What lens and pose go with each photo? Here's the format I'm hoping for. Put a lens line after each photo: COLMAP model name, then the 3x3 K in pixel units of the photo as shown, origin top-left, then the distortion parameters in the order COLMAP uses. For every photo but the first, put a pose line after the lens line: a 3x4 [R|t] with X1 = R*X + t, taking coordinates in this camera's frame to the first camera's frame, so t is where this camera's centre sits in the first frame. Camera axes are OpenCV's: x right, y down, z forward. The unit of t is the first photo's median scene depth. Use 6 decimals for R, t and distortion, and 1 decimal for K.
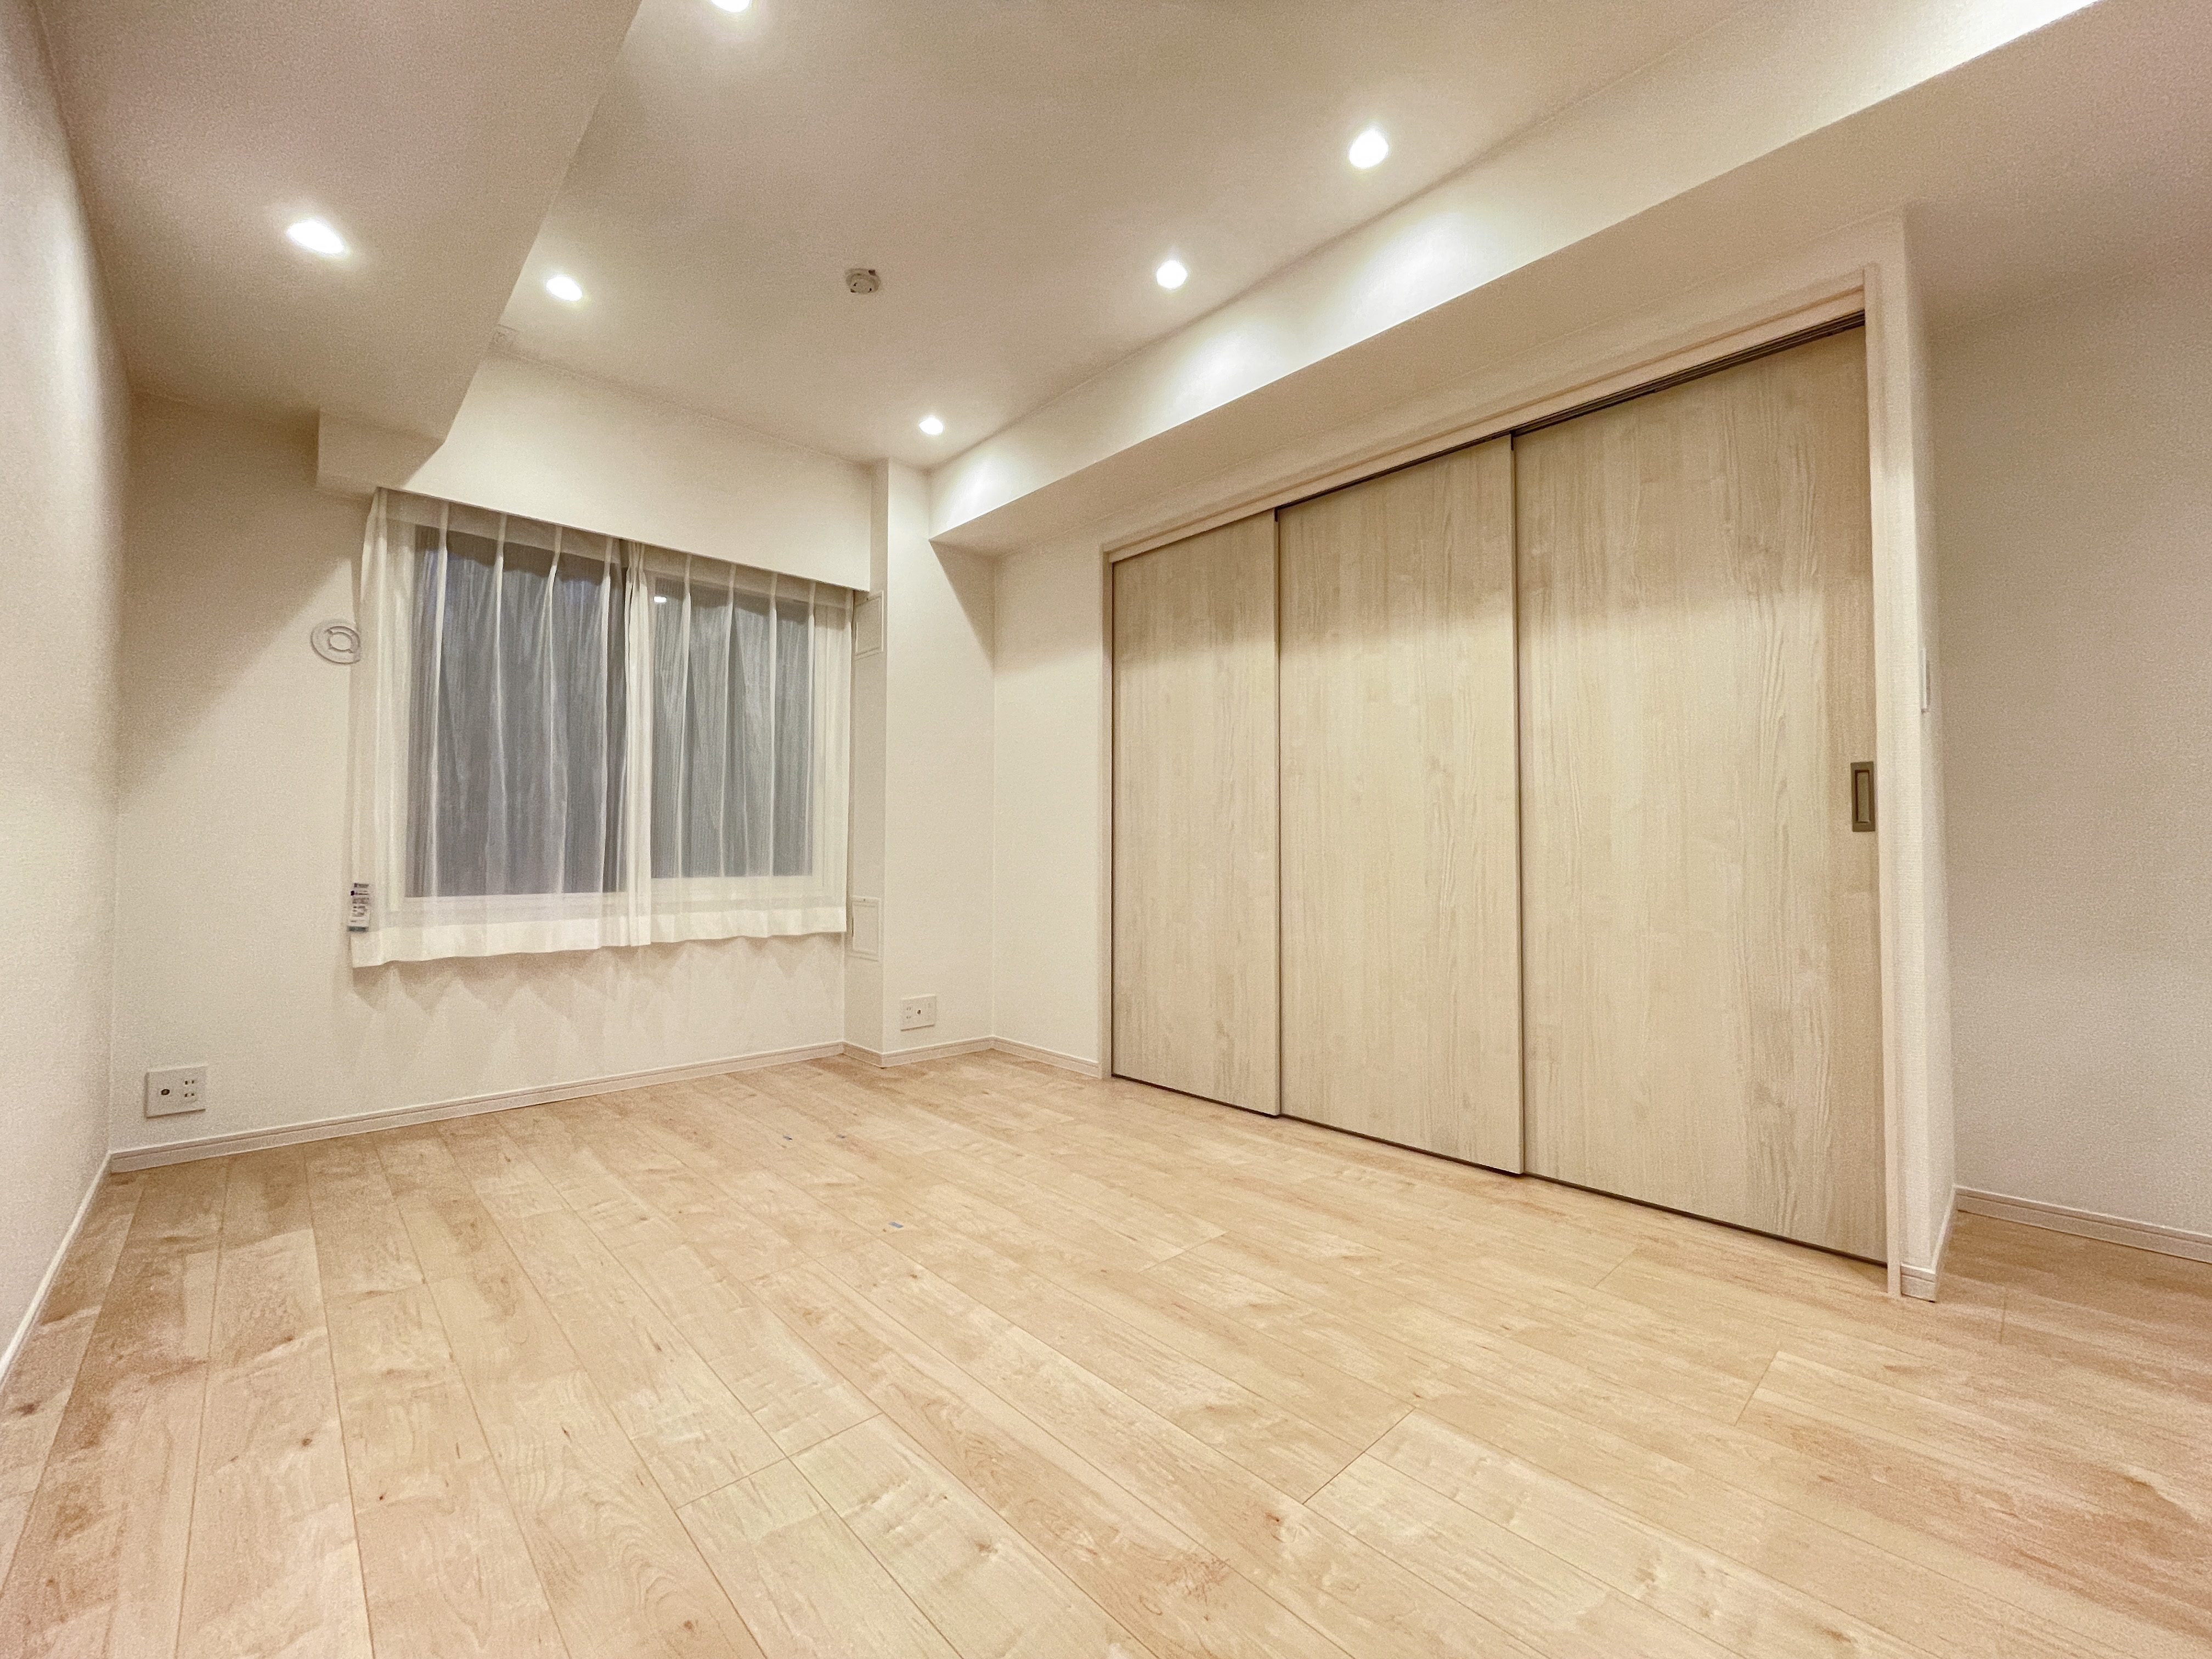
lens RADIAL K [[900.1, 0, 1099.8], [0, 900.1, 832.2], [0, 0, 1]] dist [0.000227, 0.000649]
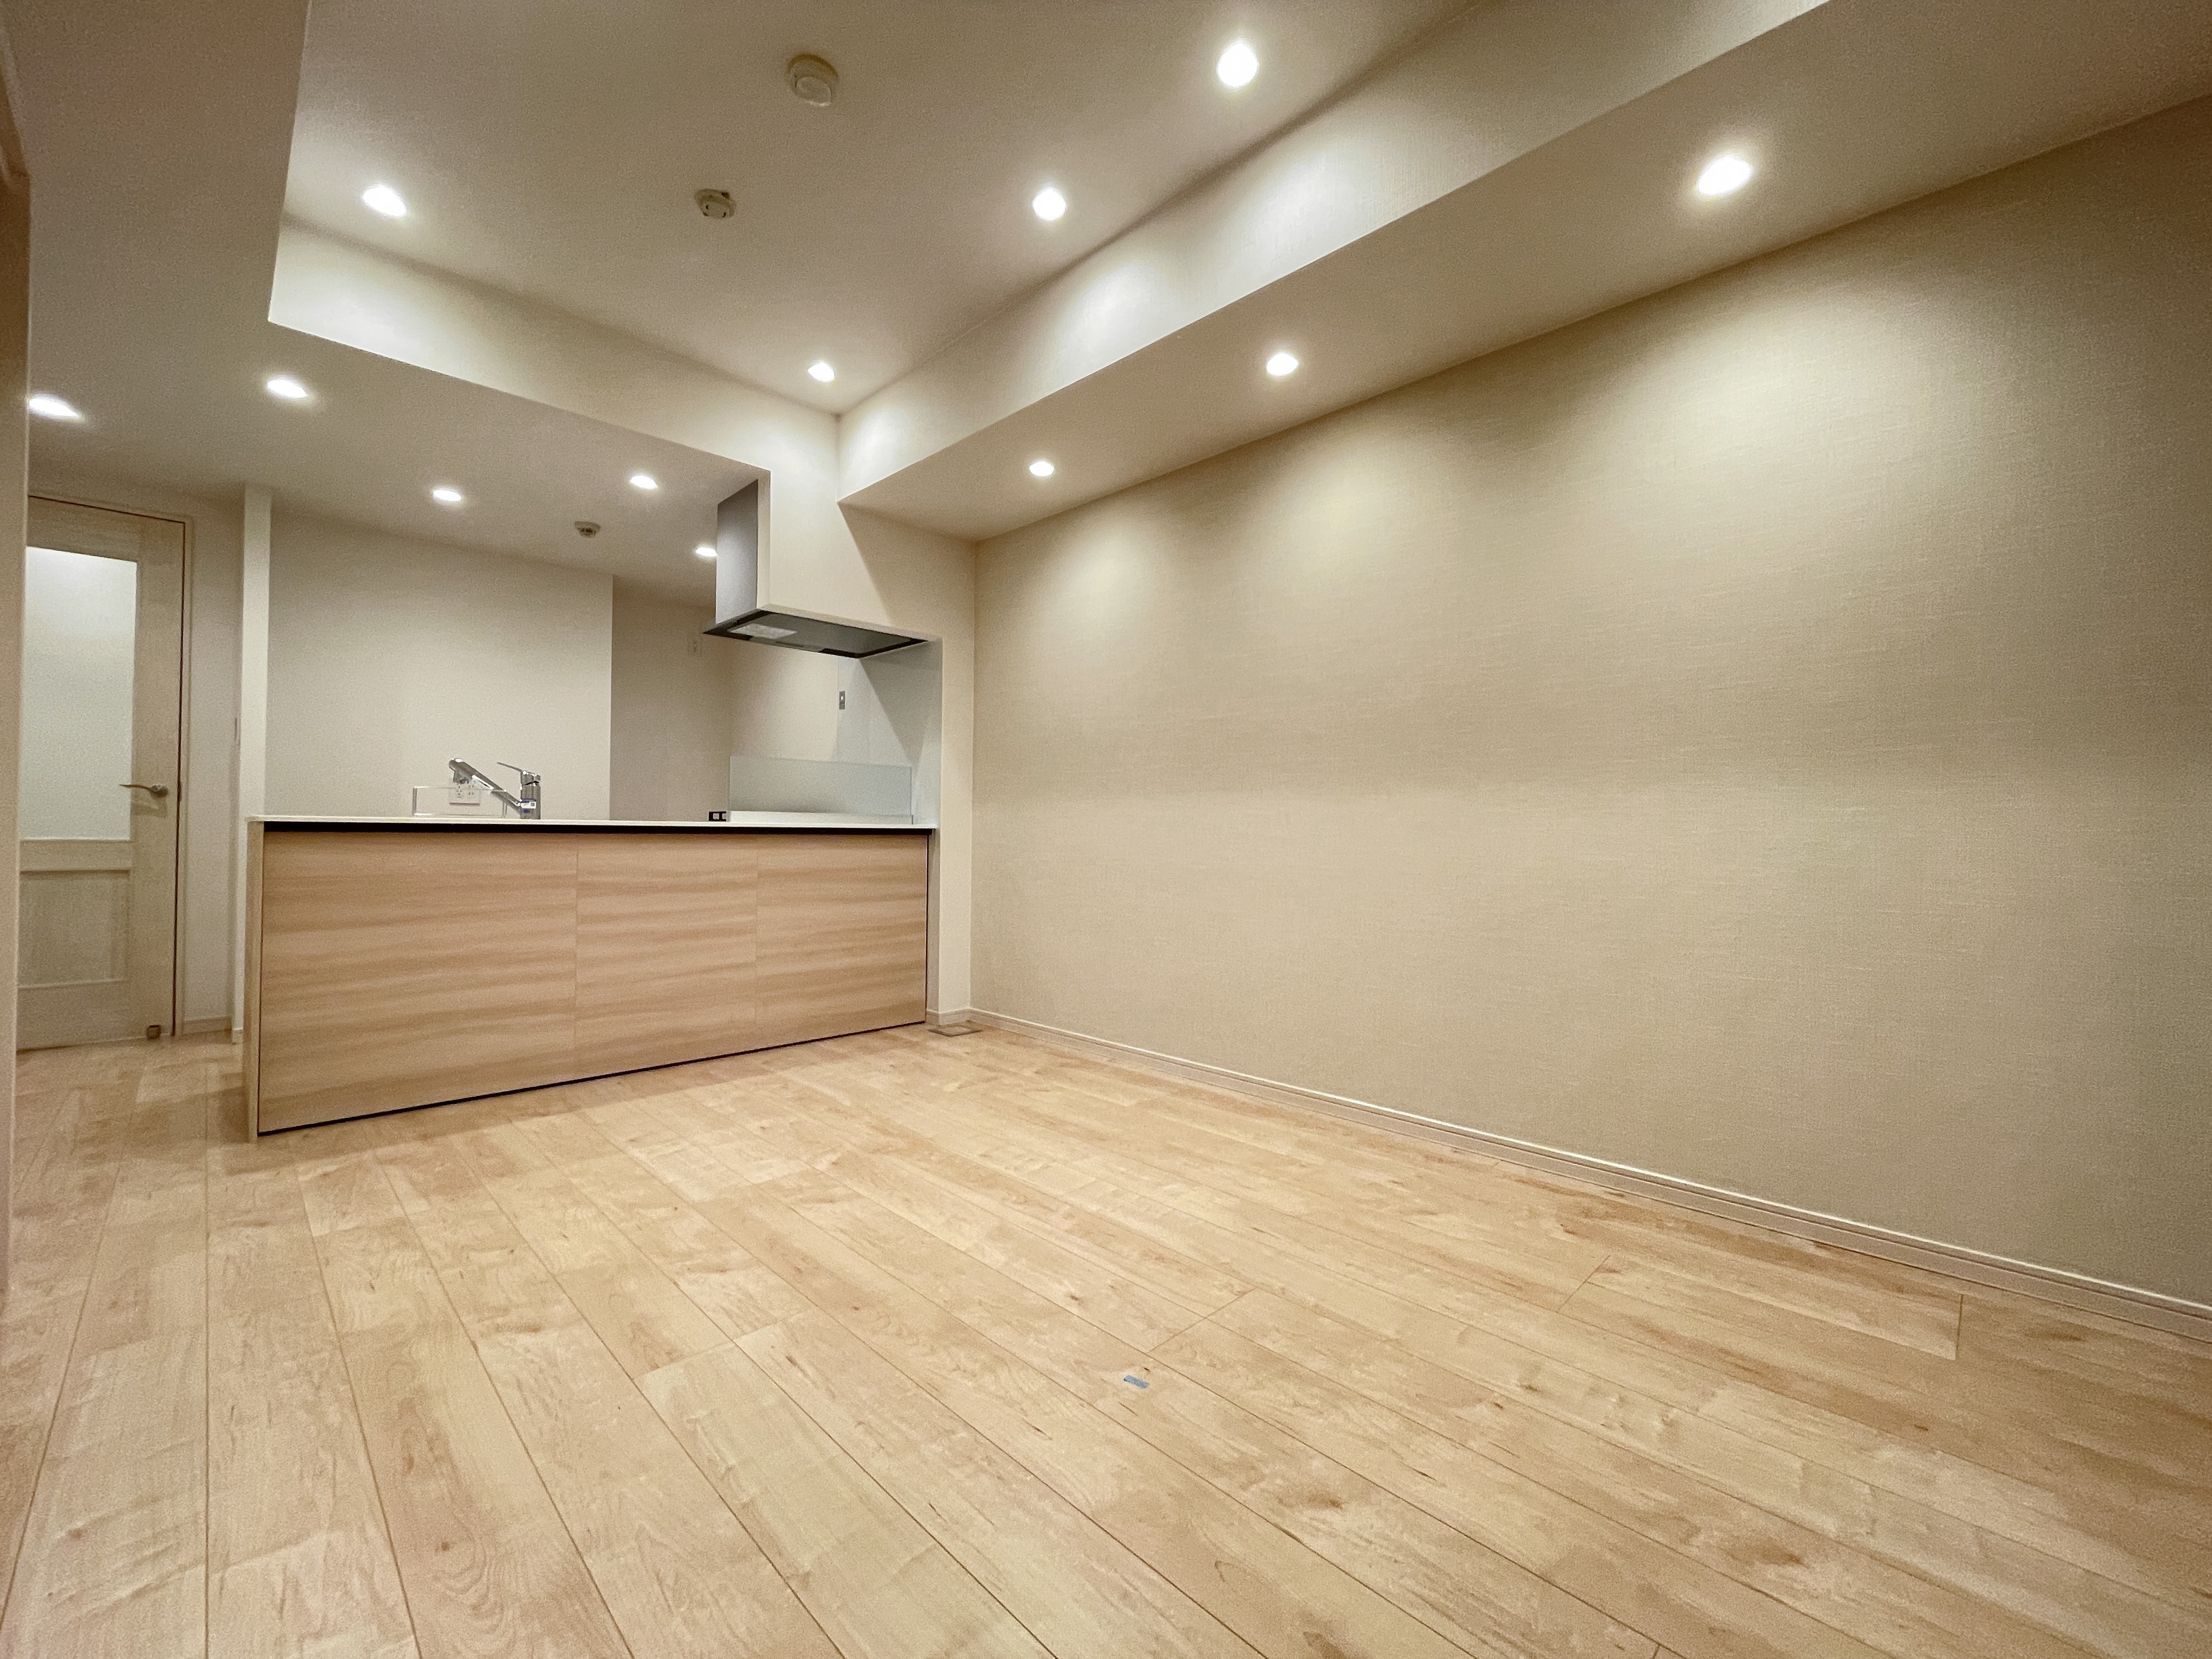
lens RADIAL K [[900.1, 0, 1101.6], [0, 900.1, 835.7], [0, 0, 1]] dist [0.000227, 0.000649]
pose [[-0.999376, -0.010493, -0.033721, -0.188679], [-0.009917, 0.999803, -0.017201, 0.049312], [0.033895, -0.016856, -0.999283, 1.808078]]
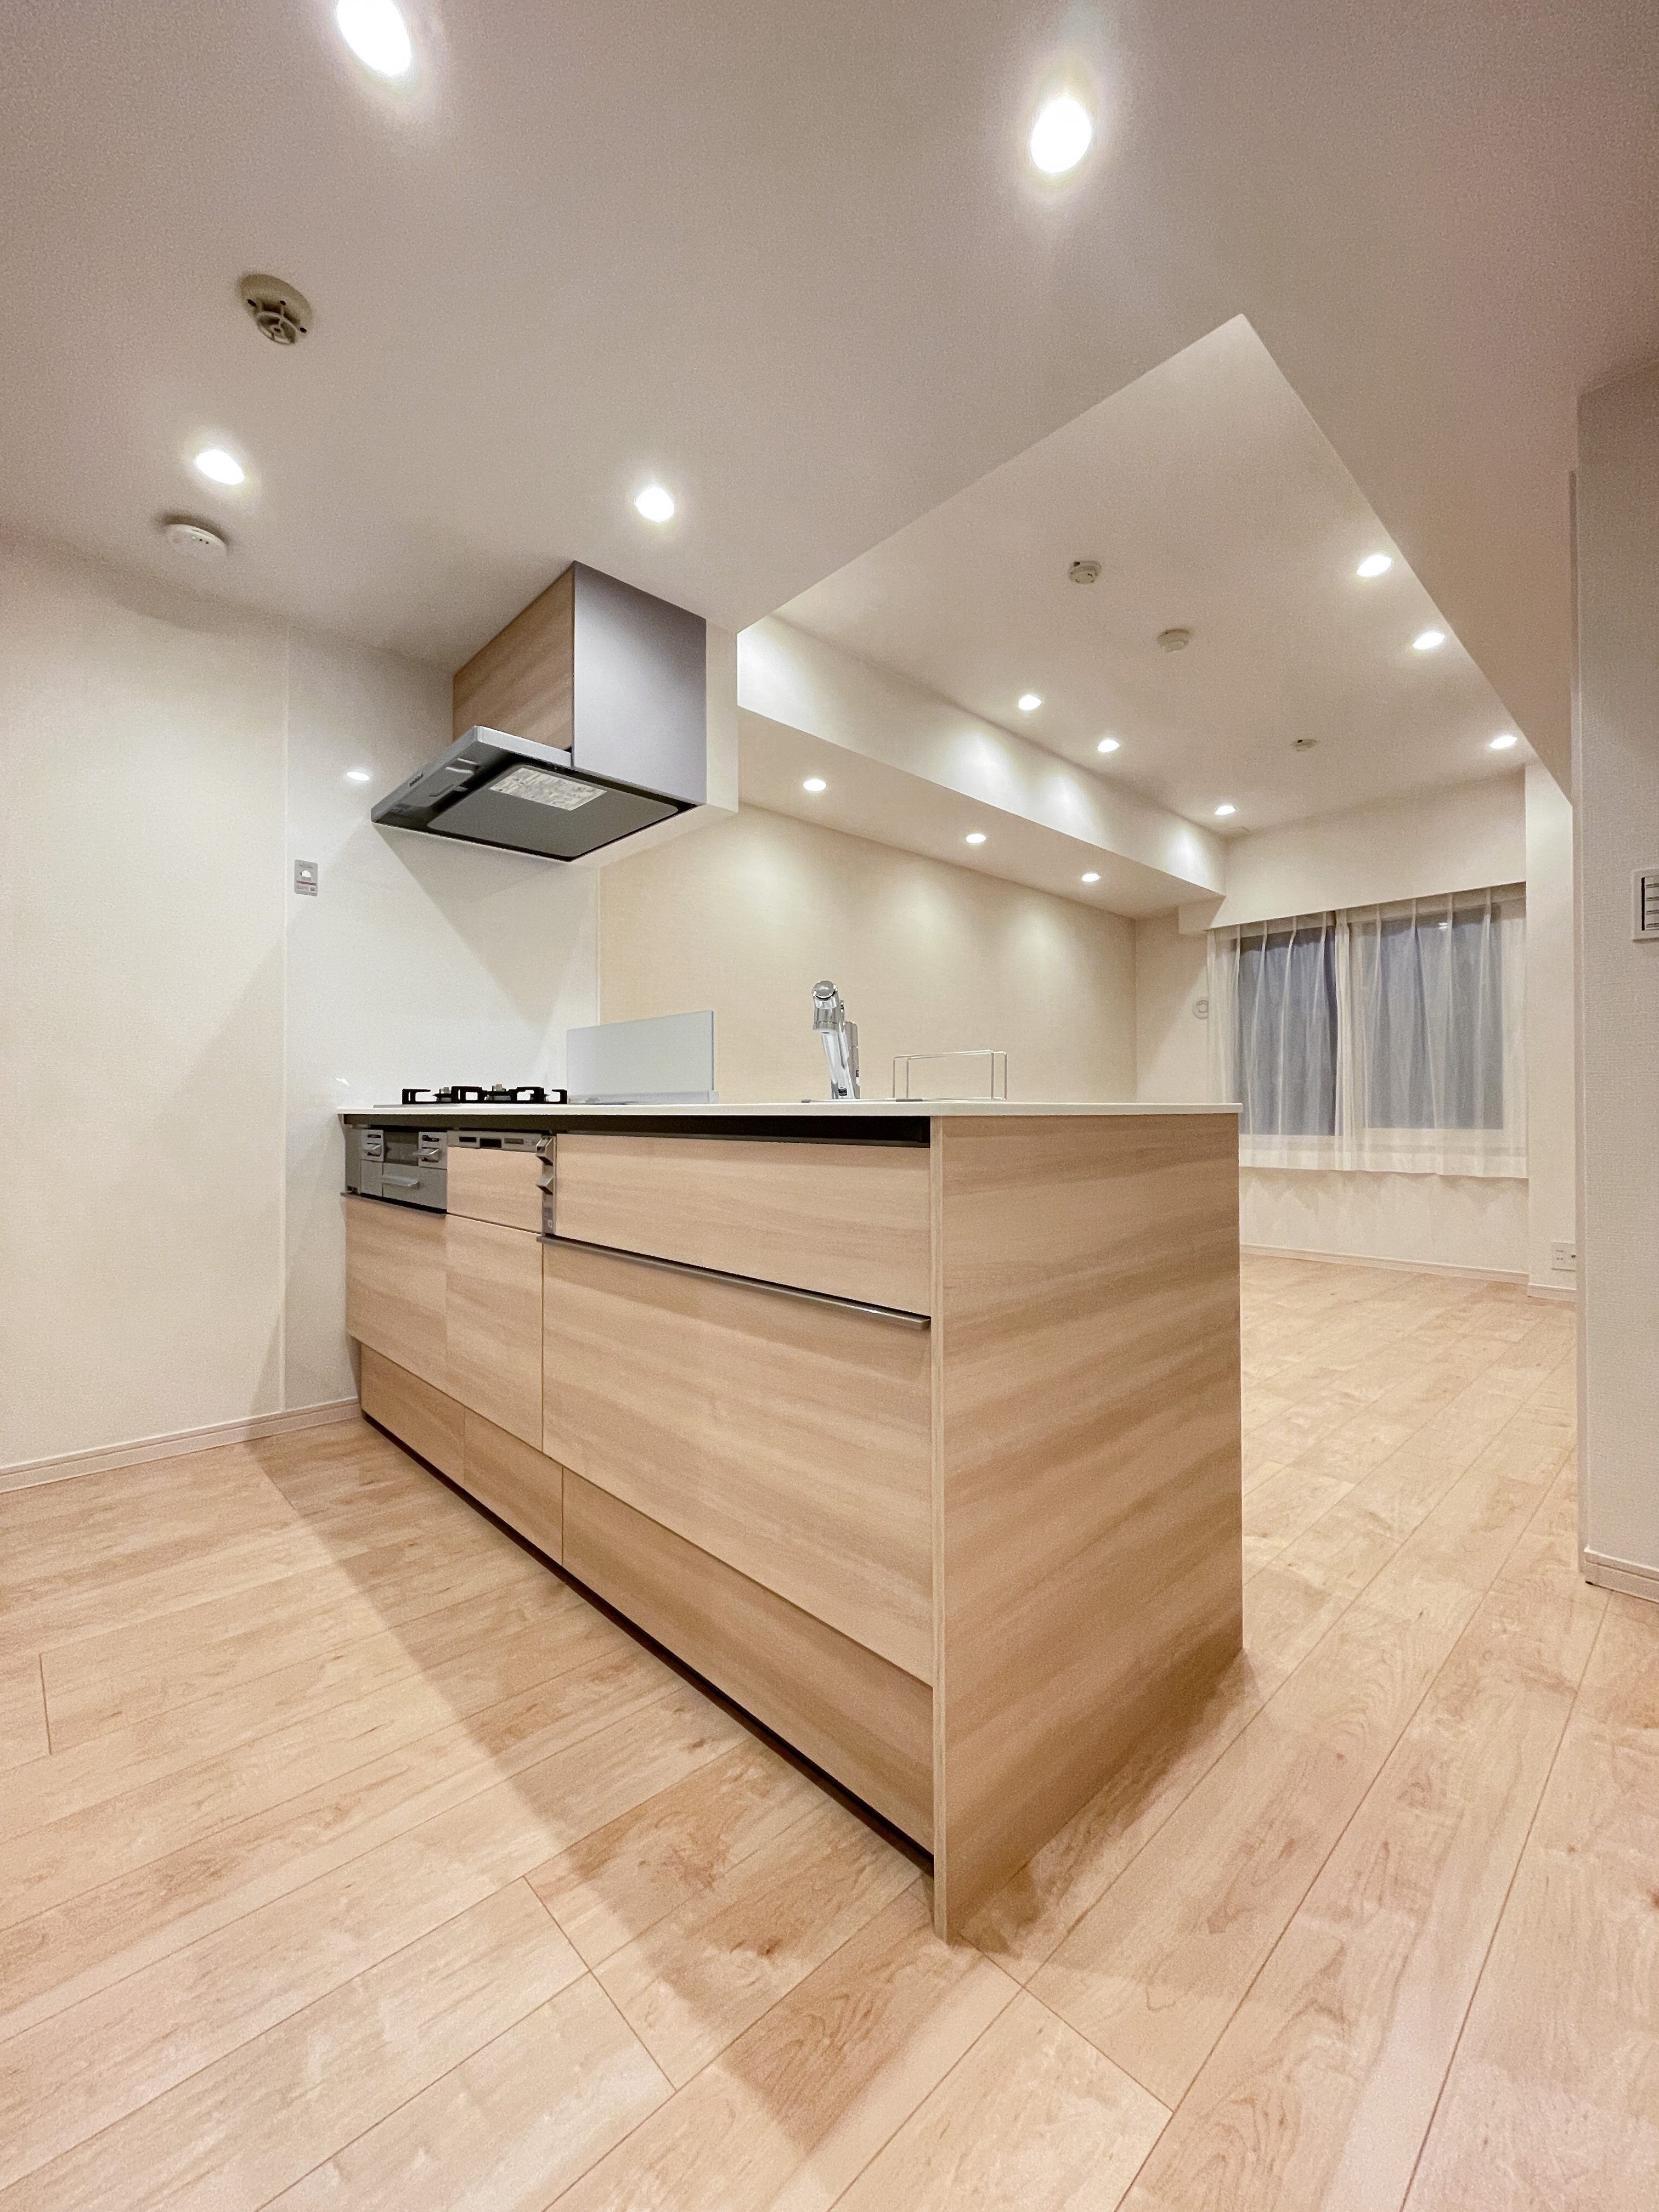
lens RADIAL K [[900.1, 0, 832.2], [0, 900.1, 1107.2], [0, 0, 1]] dist [0.000227, 0.000649]
pose [[0.012555, -0.008064, -0.999889, 1.676502], [0.022399, 0.999719, -0.007781, 0.015314], [0.999670, -0.022298, 0.012732, 0.188457]]
